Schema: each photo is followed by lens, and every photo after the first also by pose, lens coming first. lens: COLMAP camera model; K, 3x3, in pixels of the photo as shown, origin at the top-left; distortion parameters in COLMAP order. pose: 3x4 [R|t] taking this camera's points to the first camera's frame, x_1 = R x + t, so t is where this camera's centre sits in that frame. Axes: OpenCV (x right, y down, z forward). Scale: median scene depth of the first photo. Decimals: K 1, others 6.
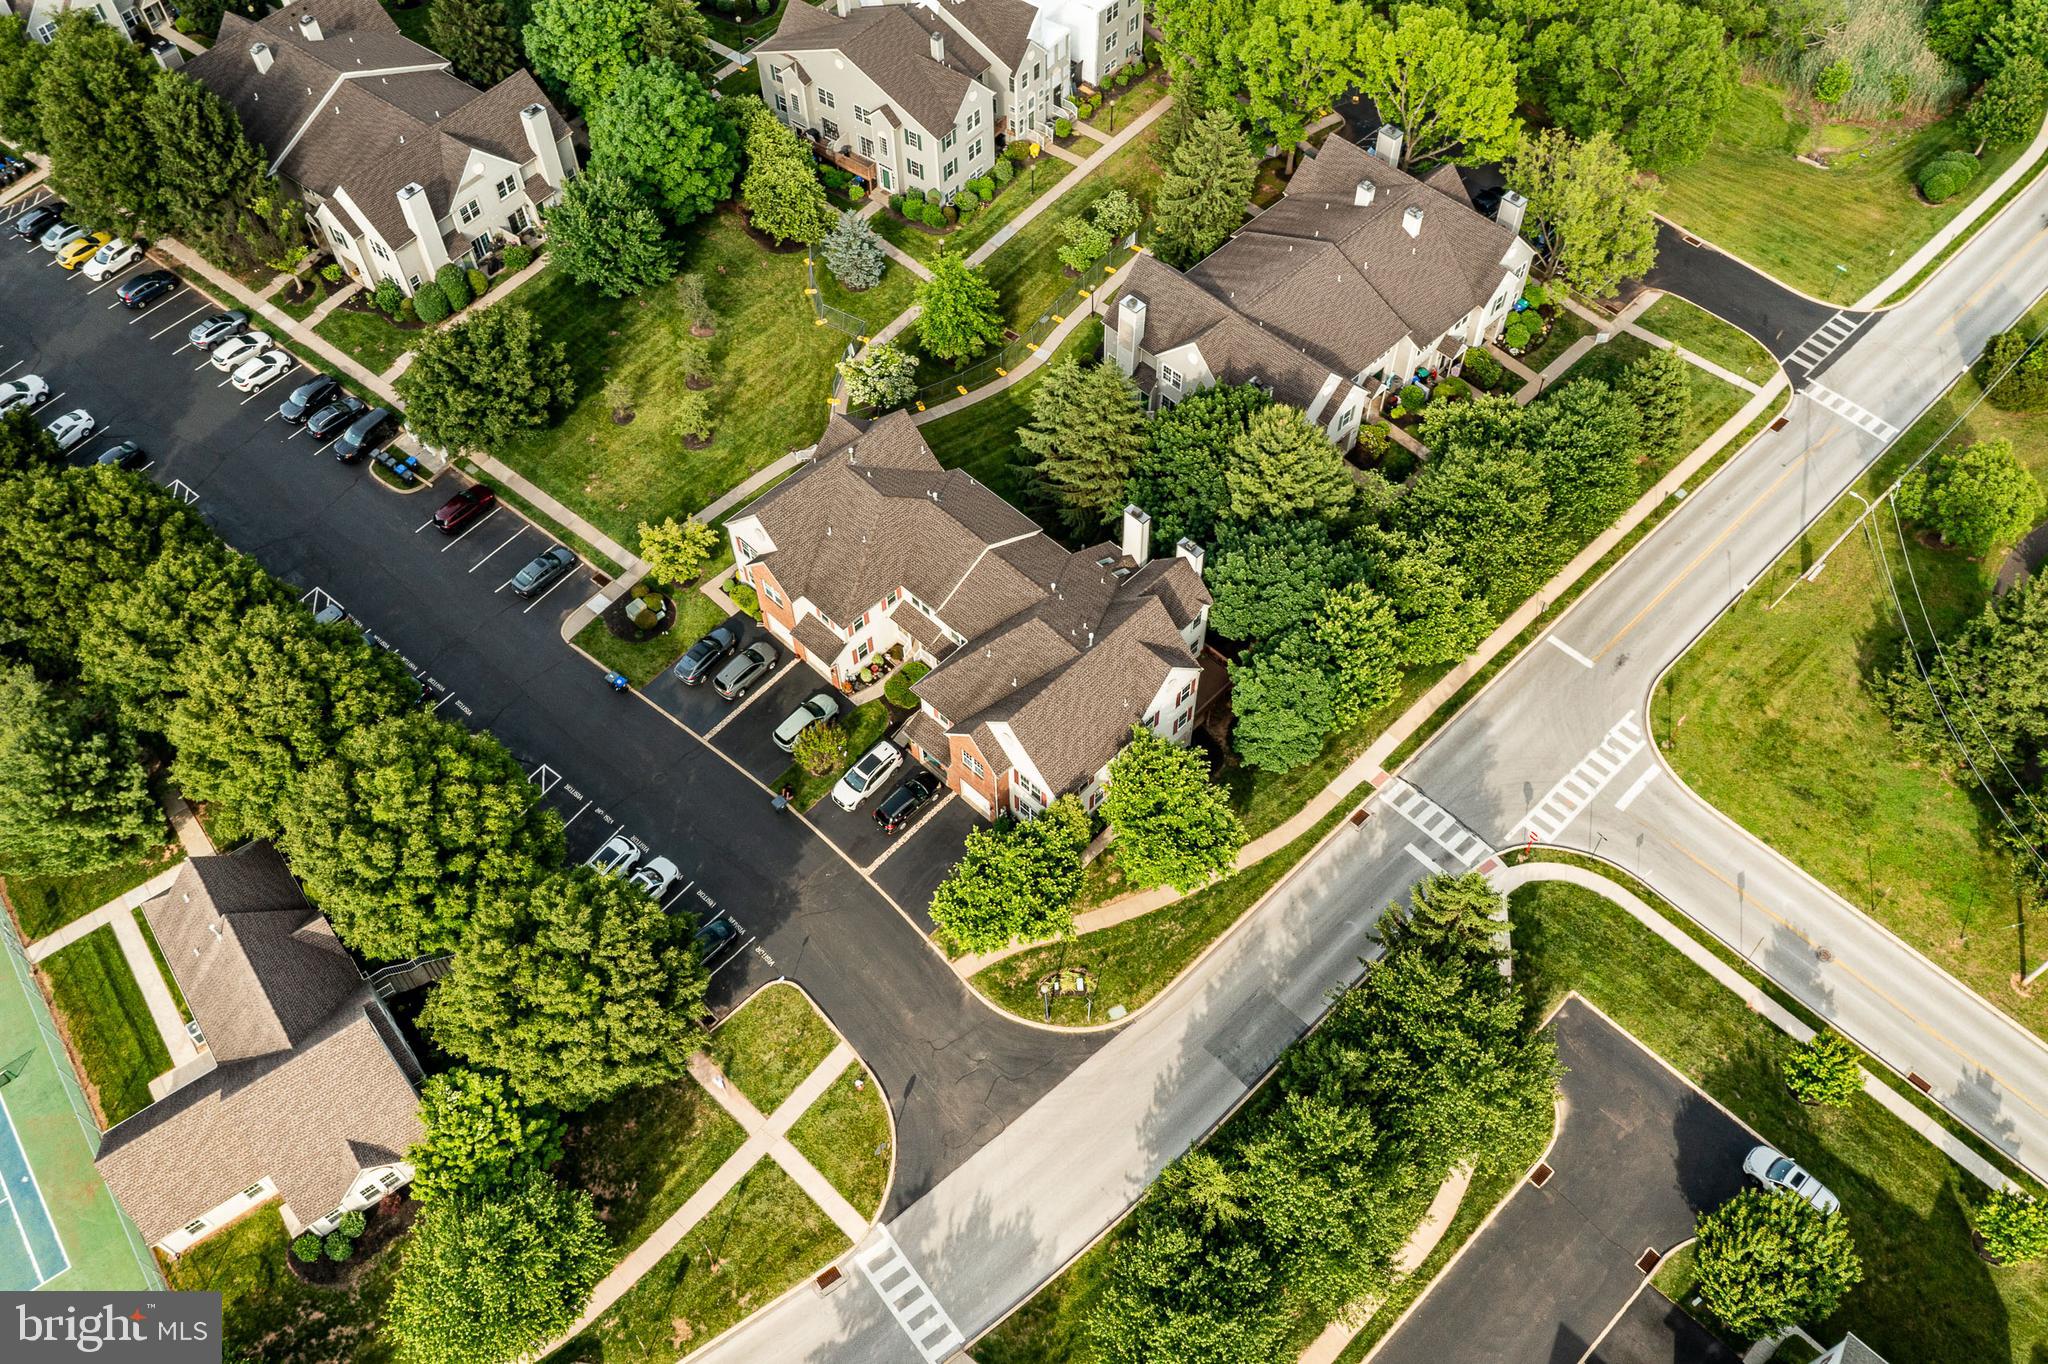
lens RADIAL K [[1611.8, 0, 1020.1], [0, 1611.8, 705.8], [0, 0, 1]] dist [-0.006989, -0.003790]
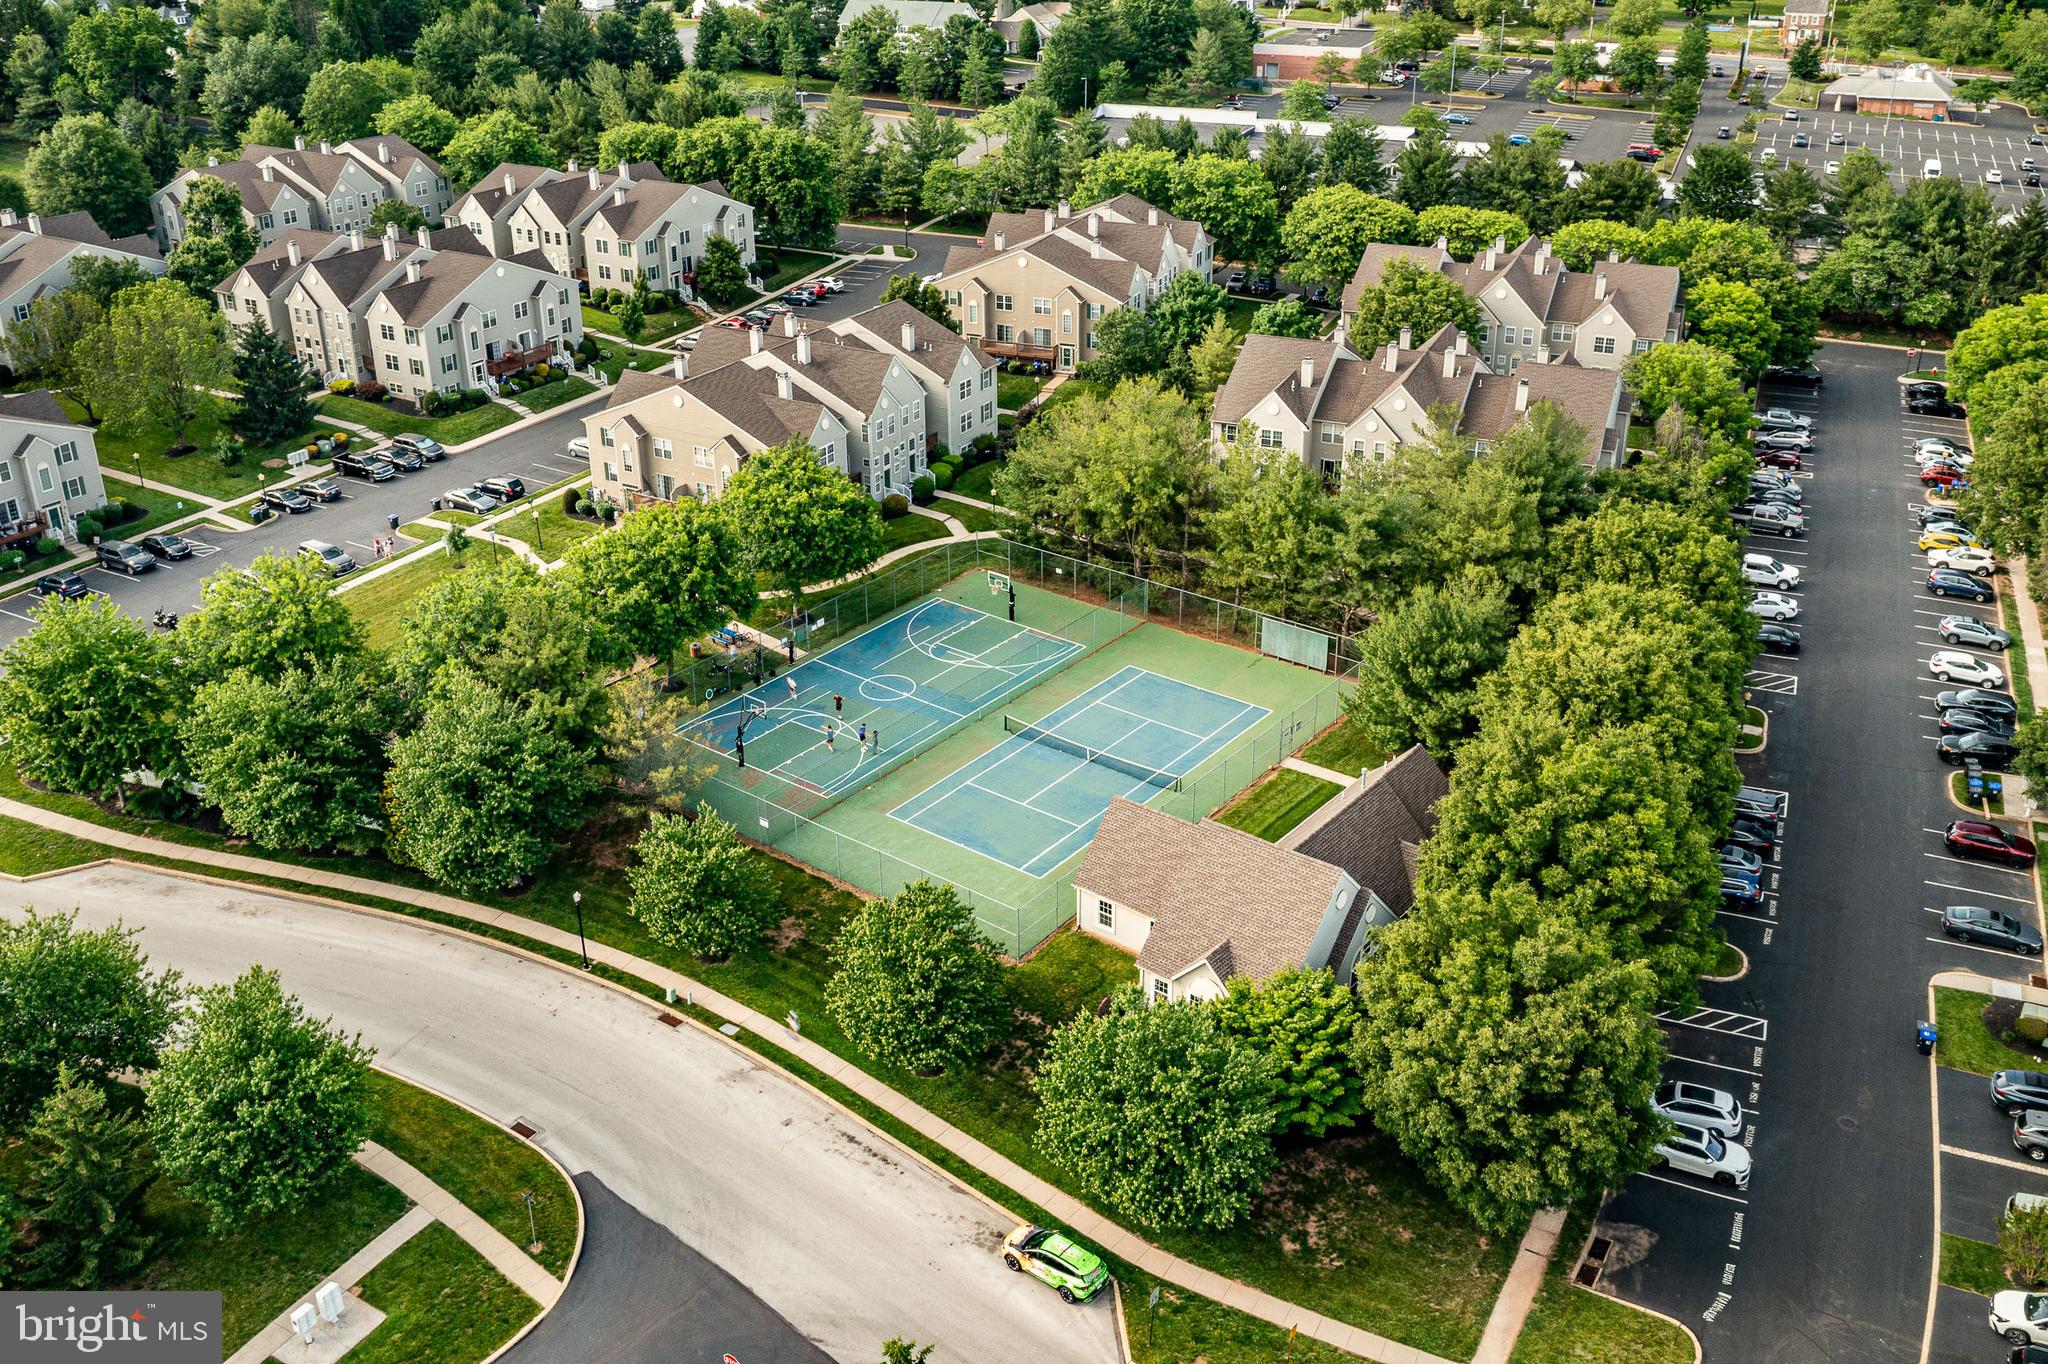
lens RADIAL K [[1802.8, 0, 1005.3], [0, 1802.8, 629.0], [0, 0, 1]] dist [-0.014146, -0.014552]
pose [[0.251109, 0.411165, -0.876292, 0.253640], [-0.788108, 0.612455, 0.061530, 0.135324], [0.561988, 0.675162, 0.477835, 0.218773]]
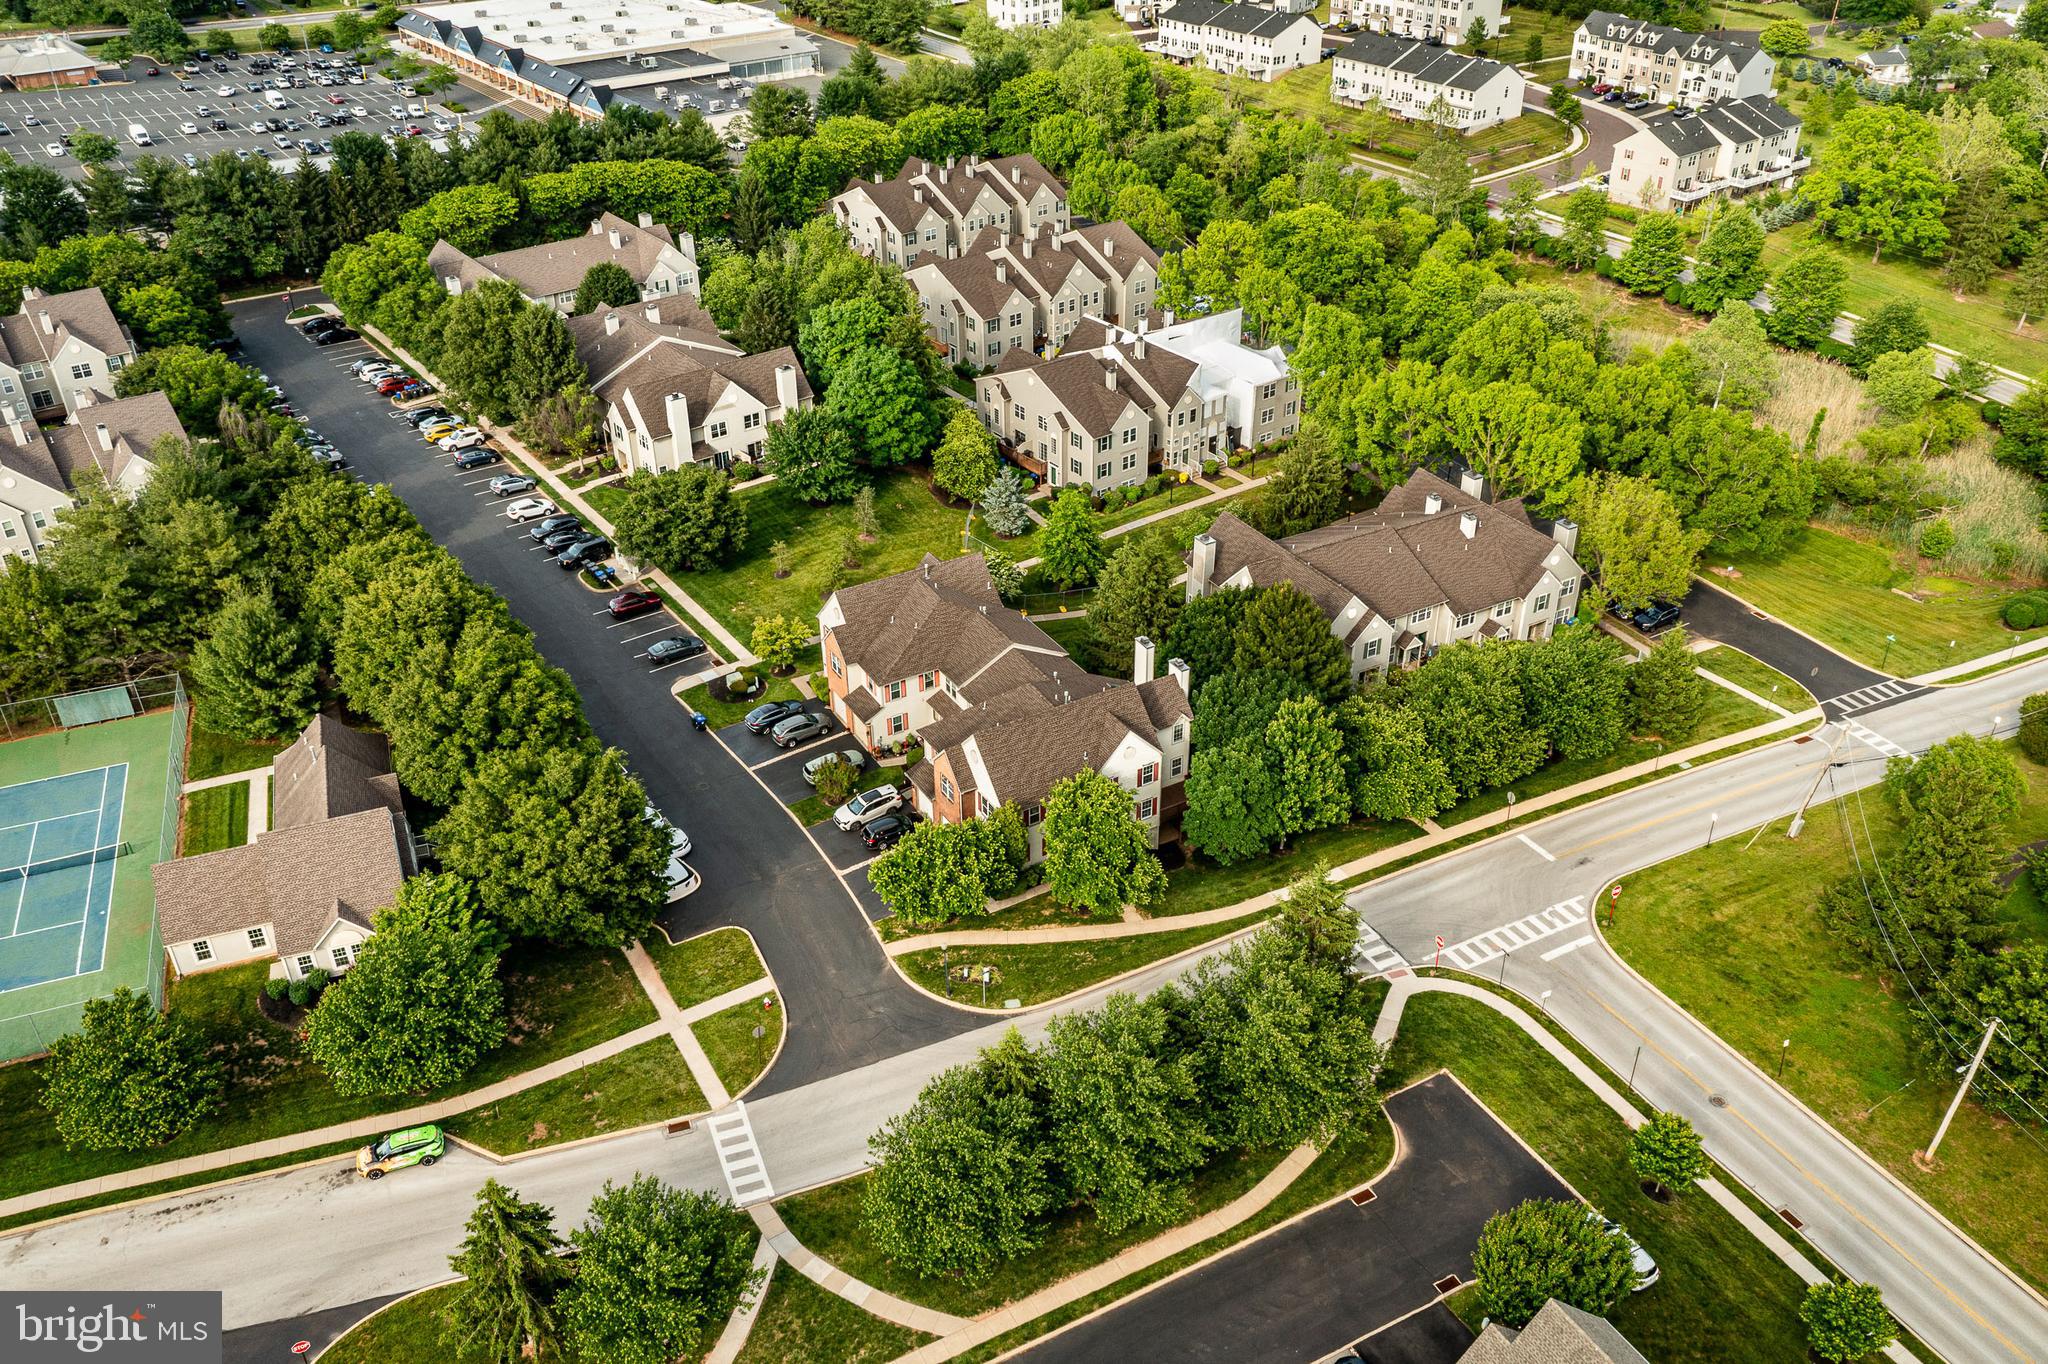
lens RADIAL K [[1609.4, 0, 1021.2], [0, 1609.4, 726.3], [0, 0, 1]] dist [-0.013718, 0.000292]
pose [[0.963462, 0.149990, -0.221911, 0.219219], [-0.221168, 0.912831, -0.343256, 0.307359], [0.151082, 0.379794, 0.912651, -0.046948]]
